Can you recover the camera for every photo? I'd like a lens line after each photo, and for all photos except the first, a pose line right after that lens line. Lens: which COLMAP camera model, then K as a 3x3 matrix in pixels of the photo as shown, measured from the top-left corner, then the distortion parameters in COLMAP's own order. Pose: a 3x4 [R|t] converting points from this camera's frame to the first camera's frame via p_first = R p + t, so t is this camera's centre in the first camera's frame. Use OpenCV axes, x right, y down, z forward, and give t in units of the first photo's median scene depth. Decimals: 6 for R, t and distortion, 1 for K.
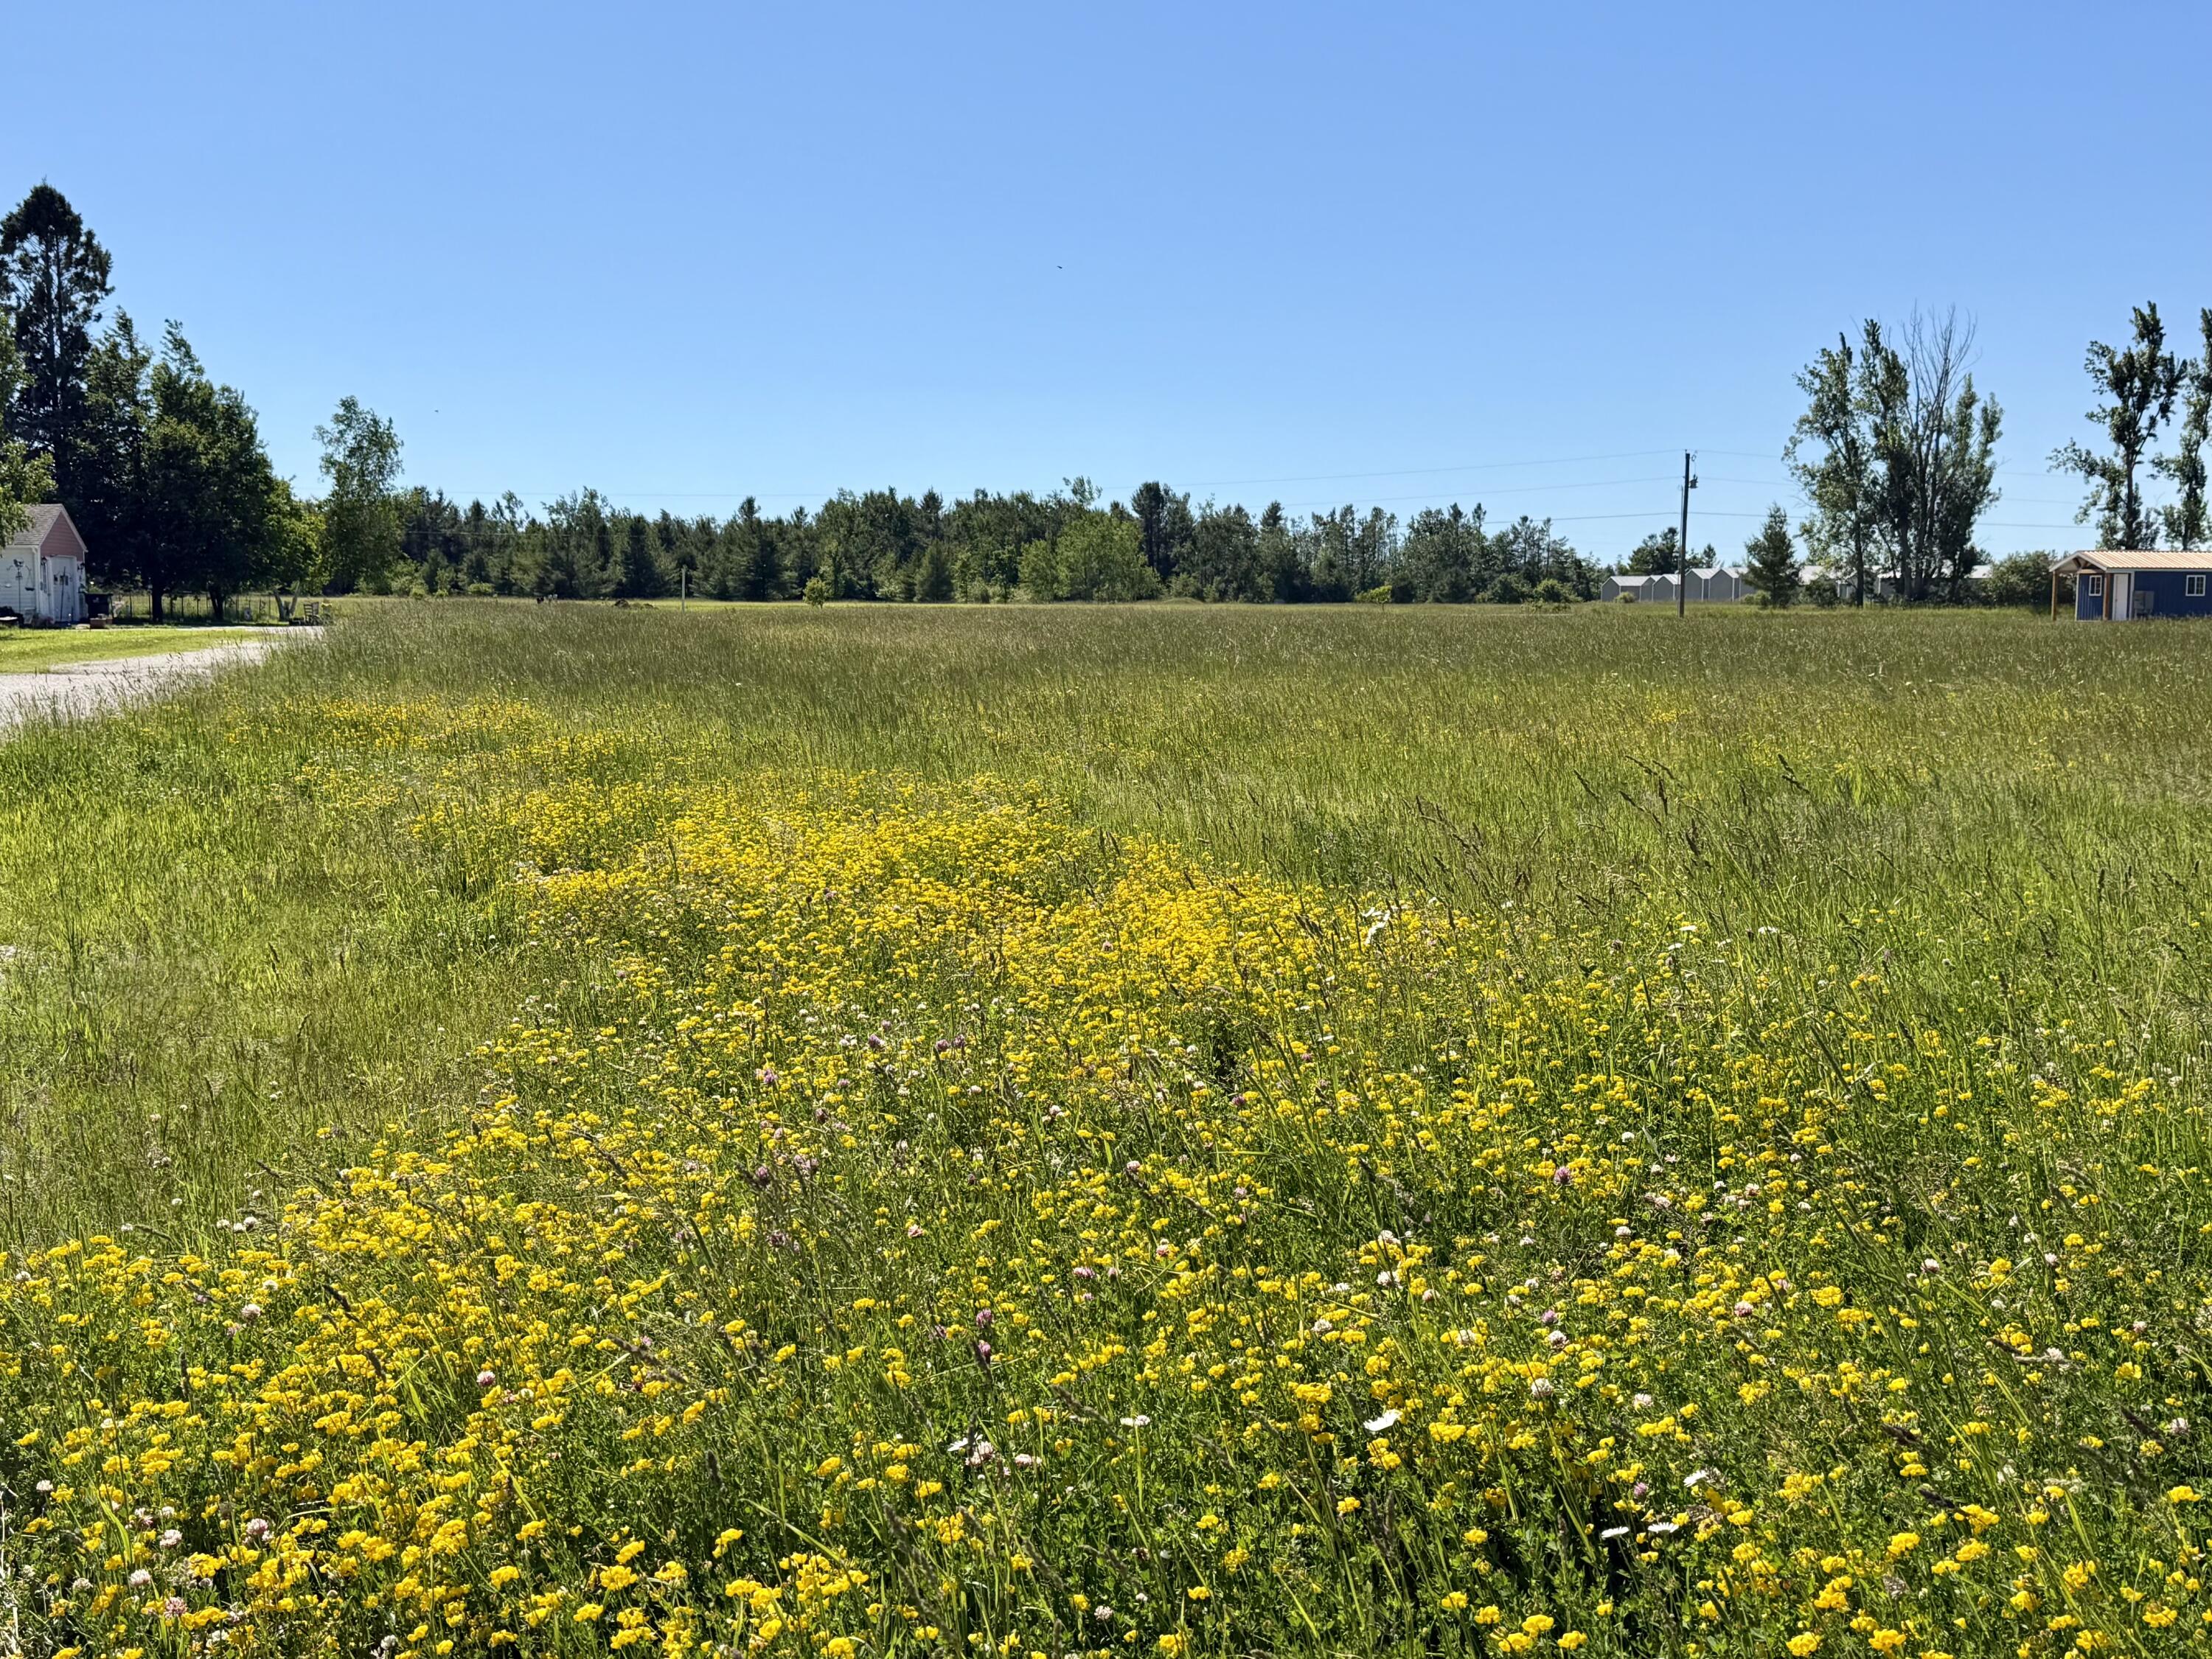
lens RADIAL K [[2335.0, 0, 1104.6], [0, 2335.0, 811.5], [0, 0, 1]] dist [0.077924, 0.000000]
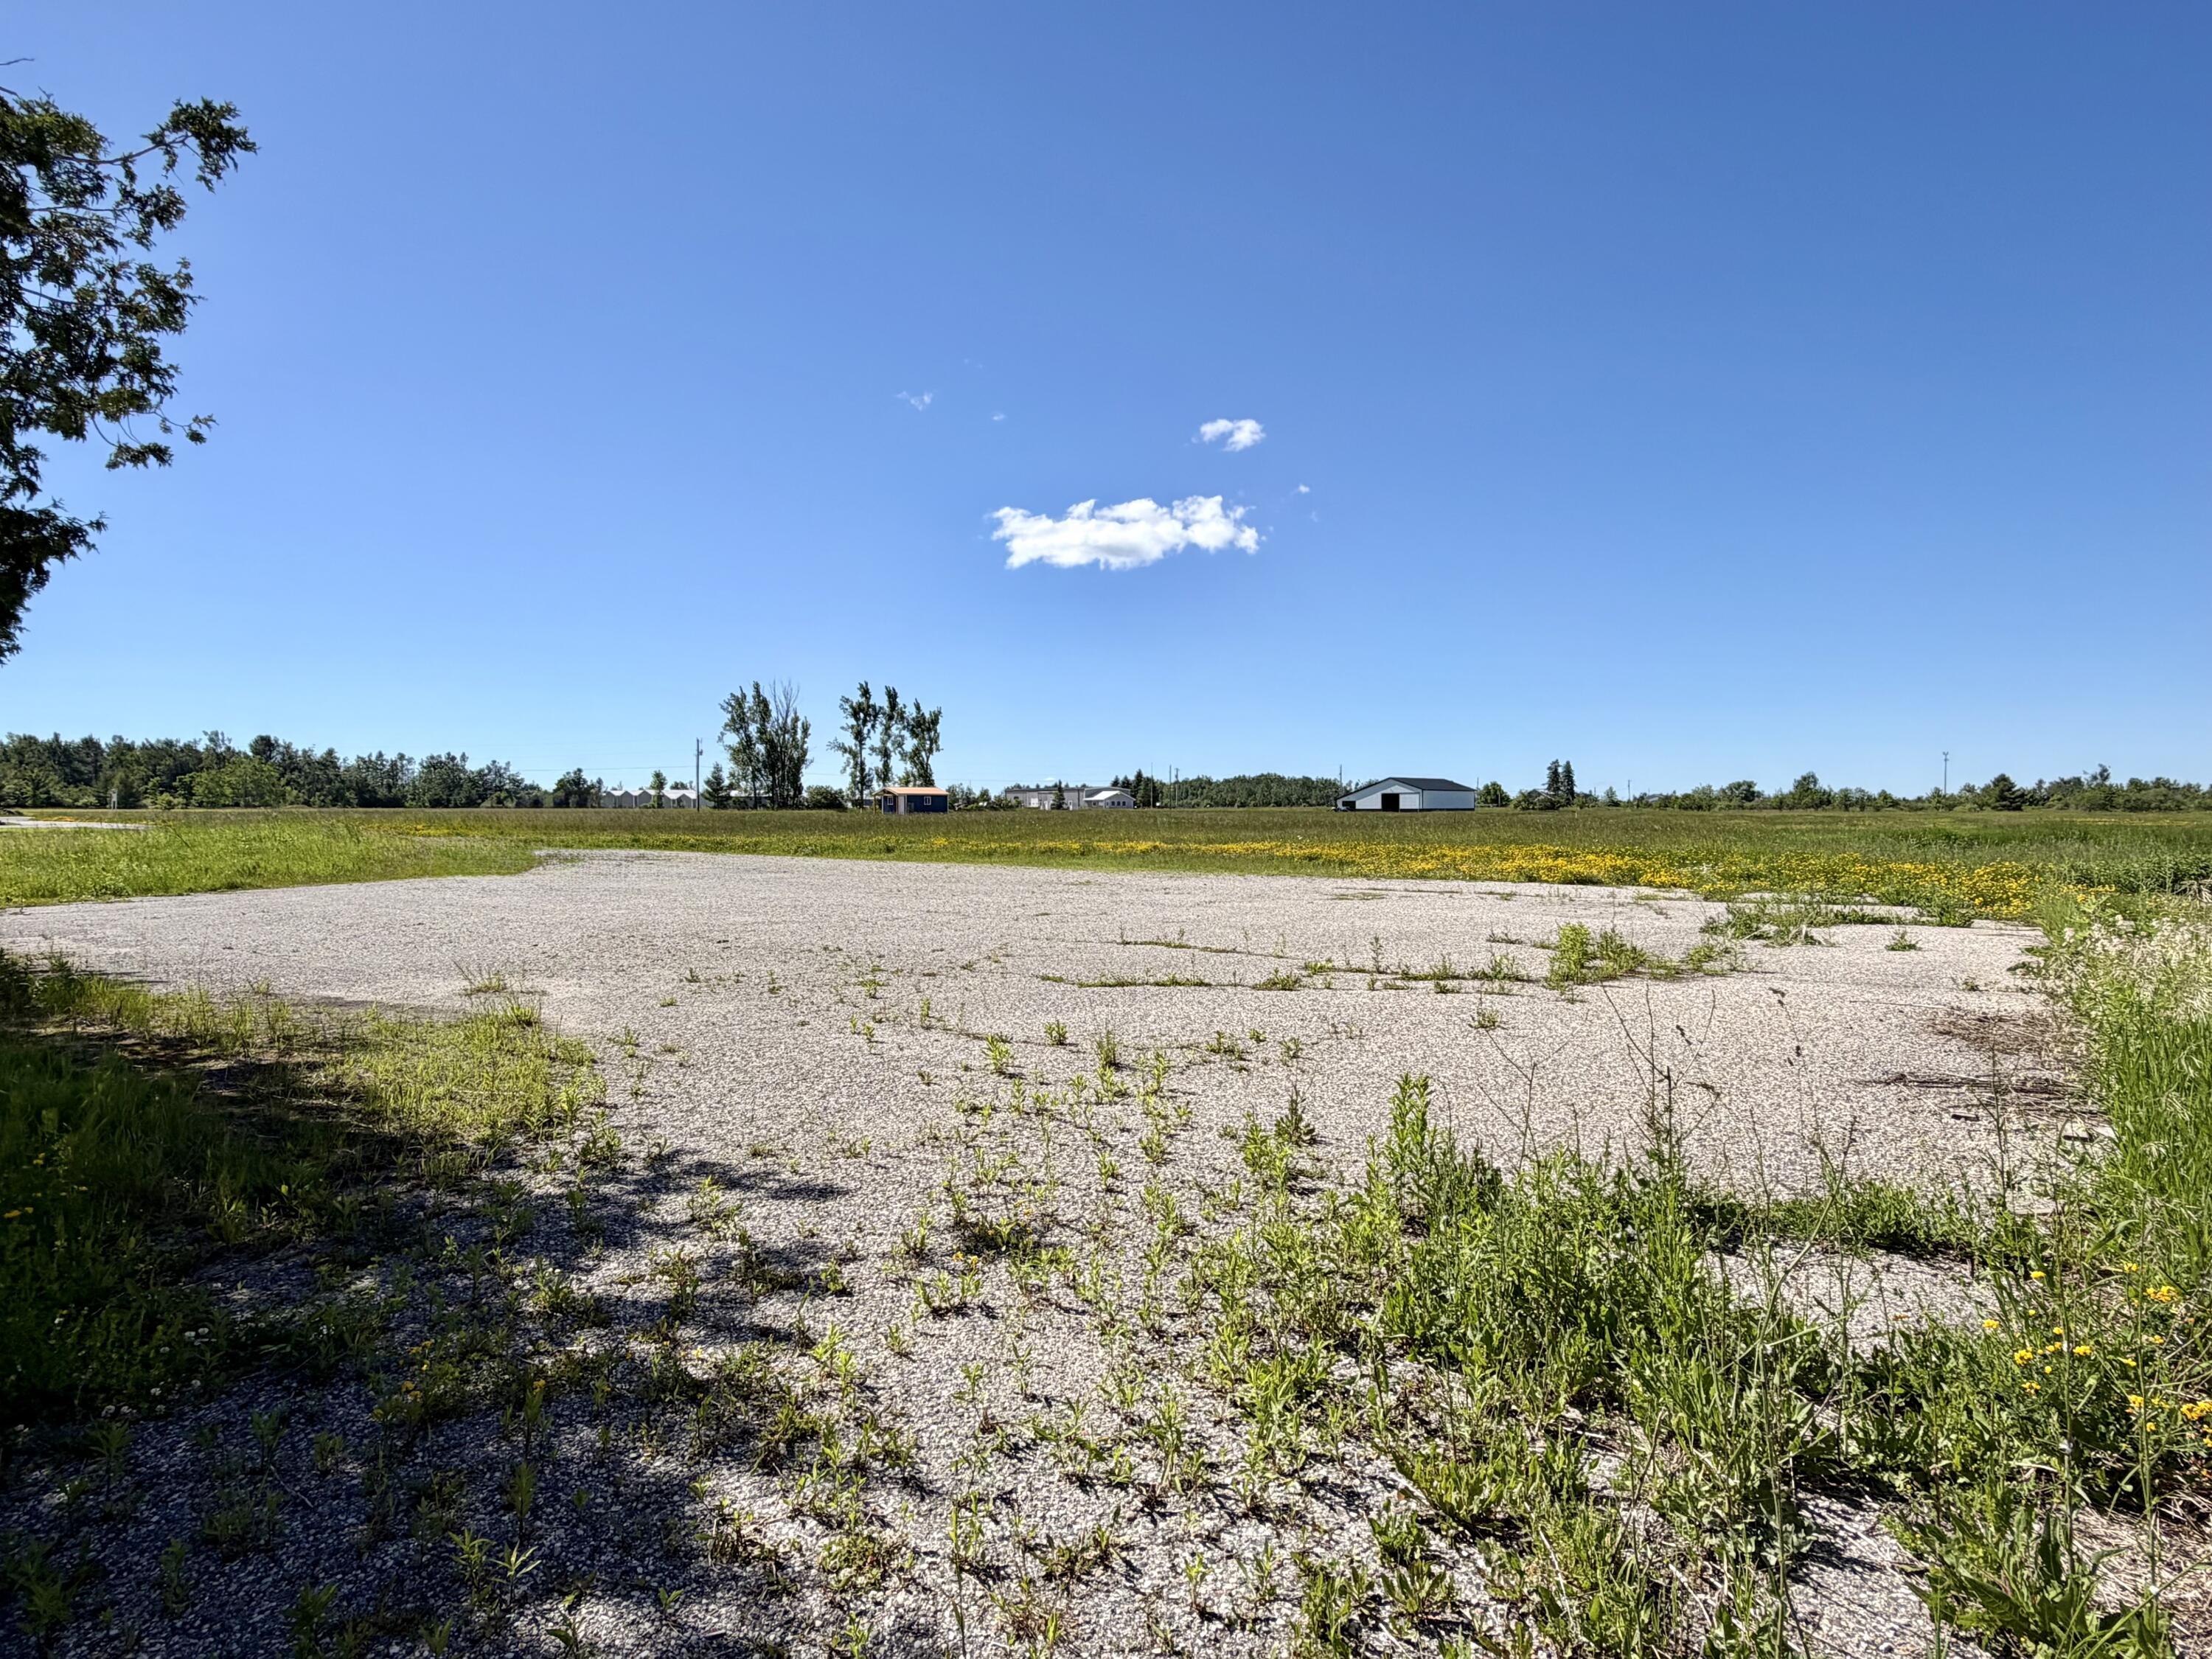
lens RADIAL K [[1233.1, 0, 1093.8], [0, 1233.1, 807.0], [0, 0, 1]] dist [-0.003671, 0.000228]
pose [[0.790976, -0.005375, 0.611823, -0.134540], [0.059409, 0.995911, -0.068056, 0.008518], [-0.608956, 0.090179, 0.788061, -0.103162]]
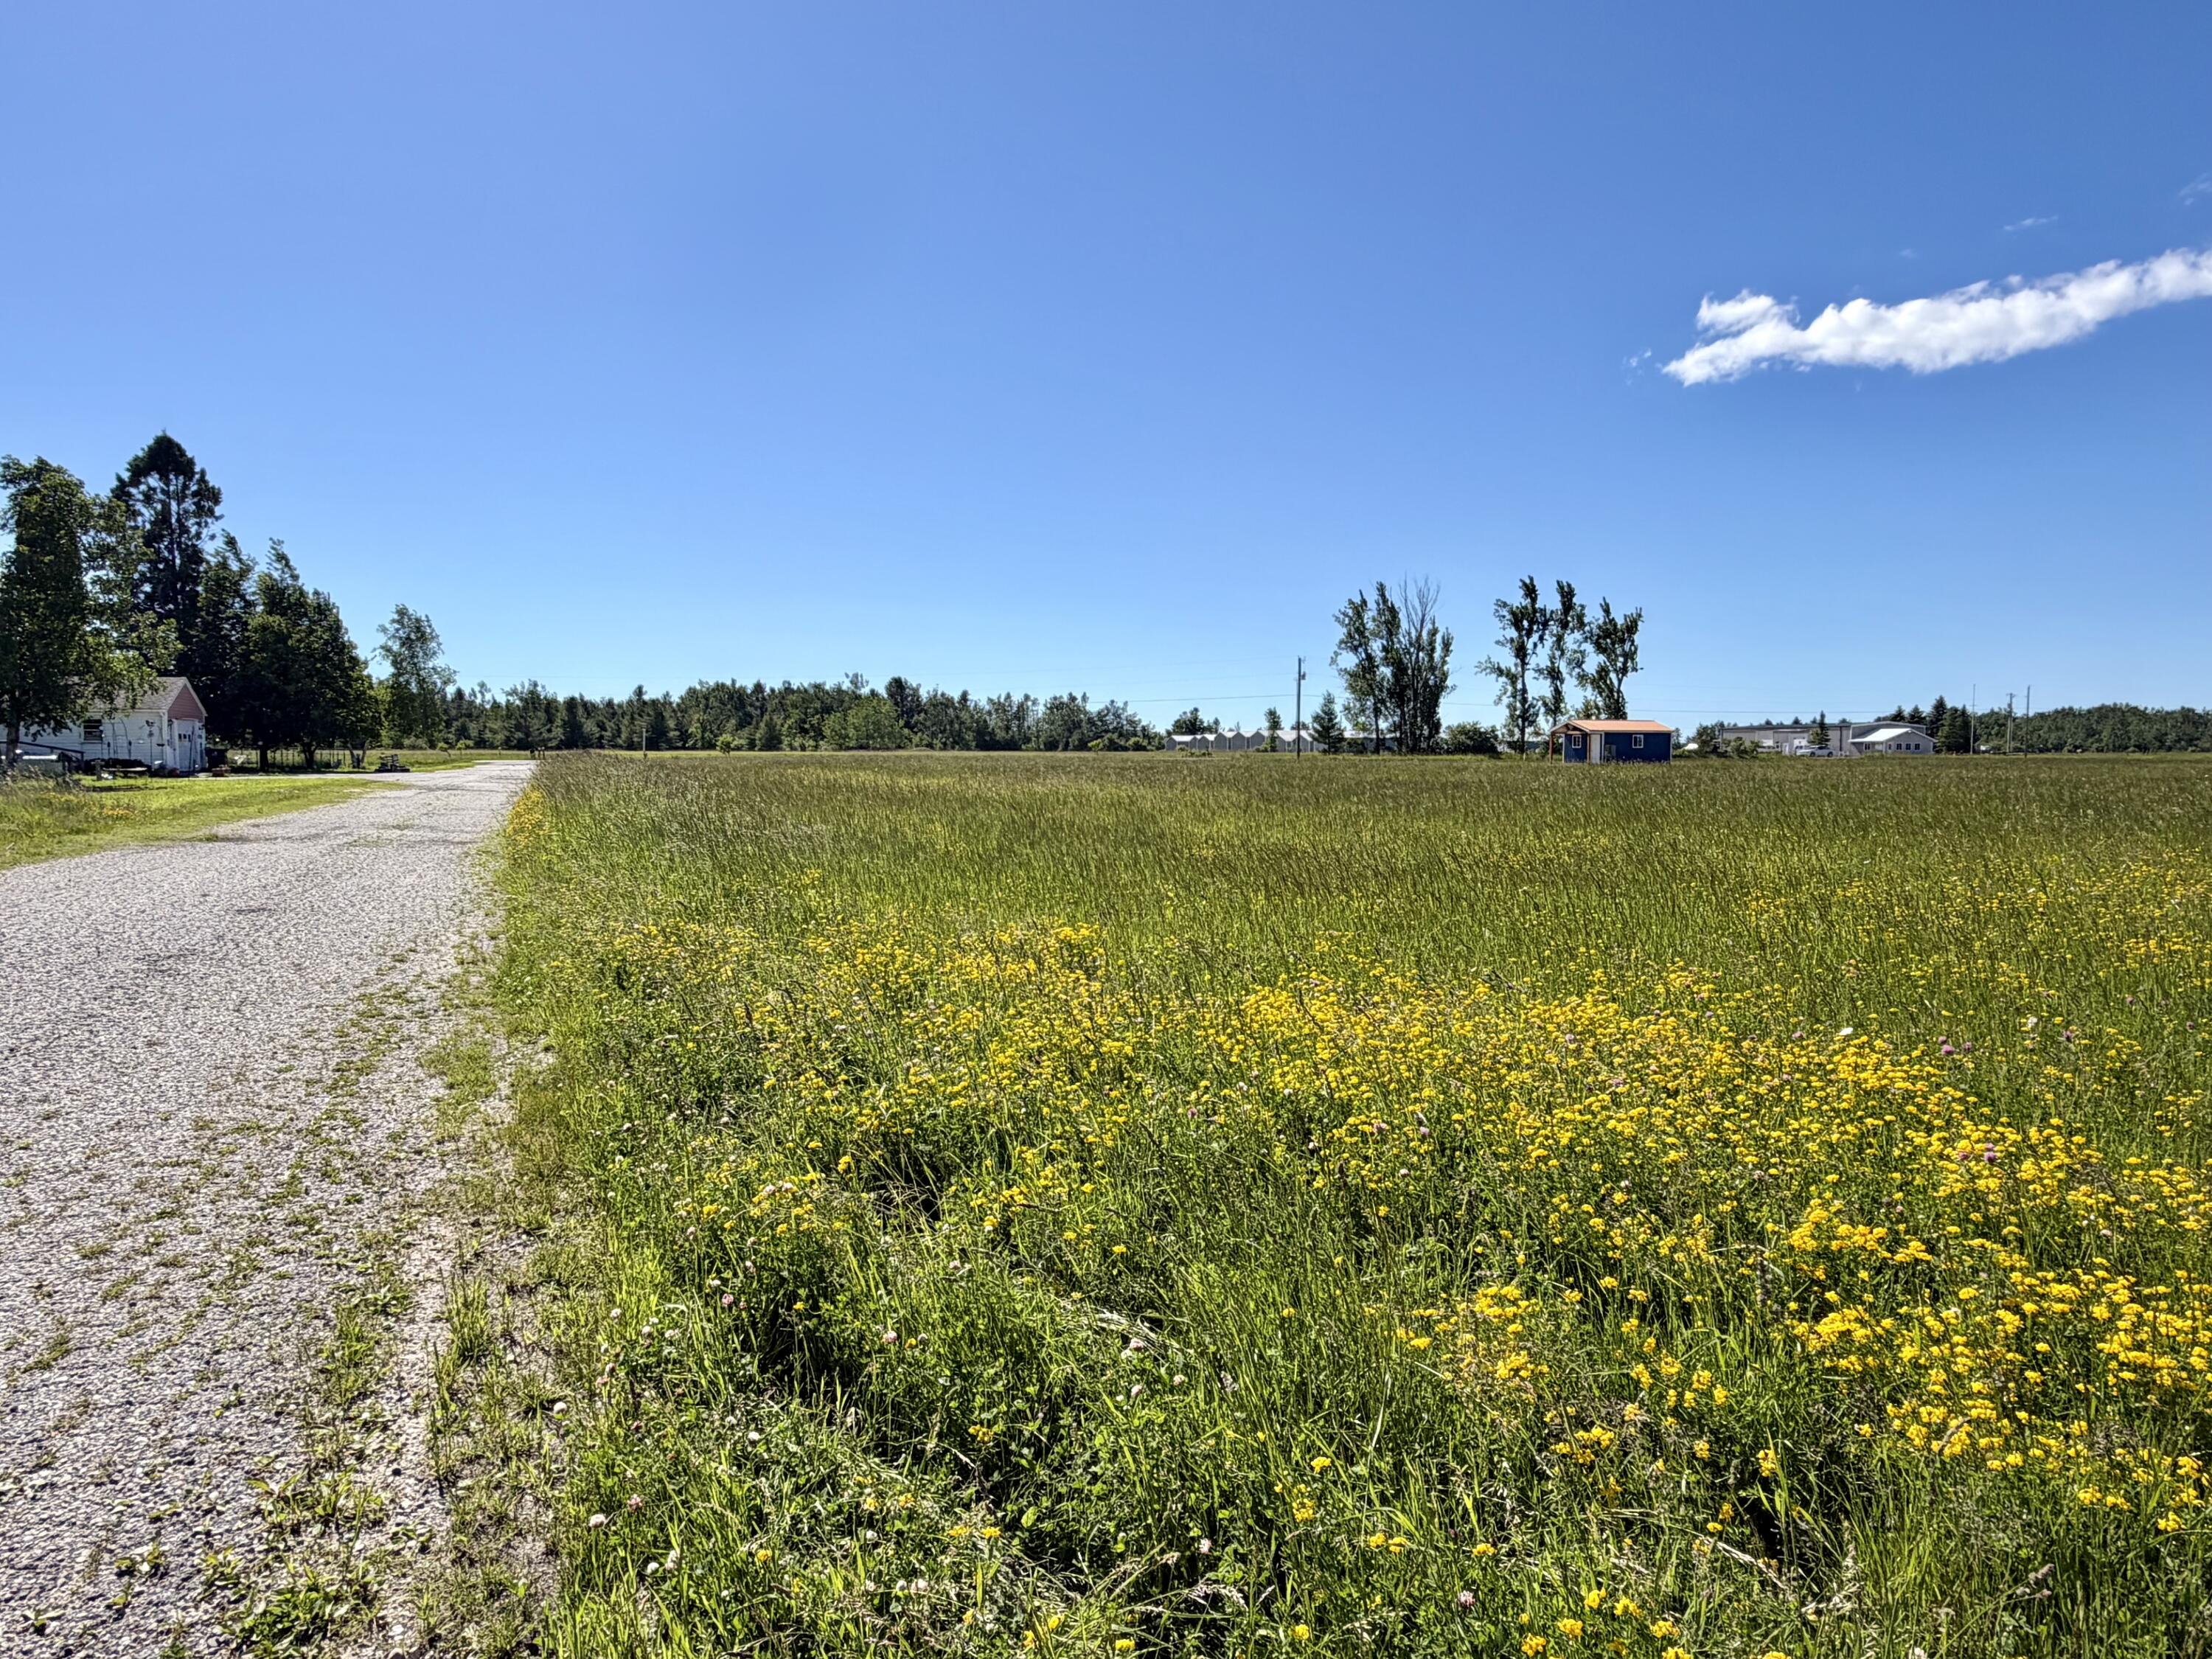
lens RADIAL K [[1364.5, 0, 1118.6], [0, 1364.5, 864.5], [0, 0, 1]] dist [0.015316, -0.009376]
pose [[0.980554, -0.018894, 0.195339, -0.047085], [0.020031, 0.999792, -0.003848, -0.008711], [-0.195225, 0.007686, 0.980728, 0.091643]]
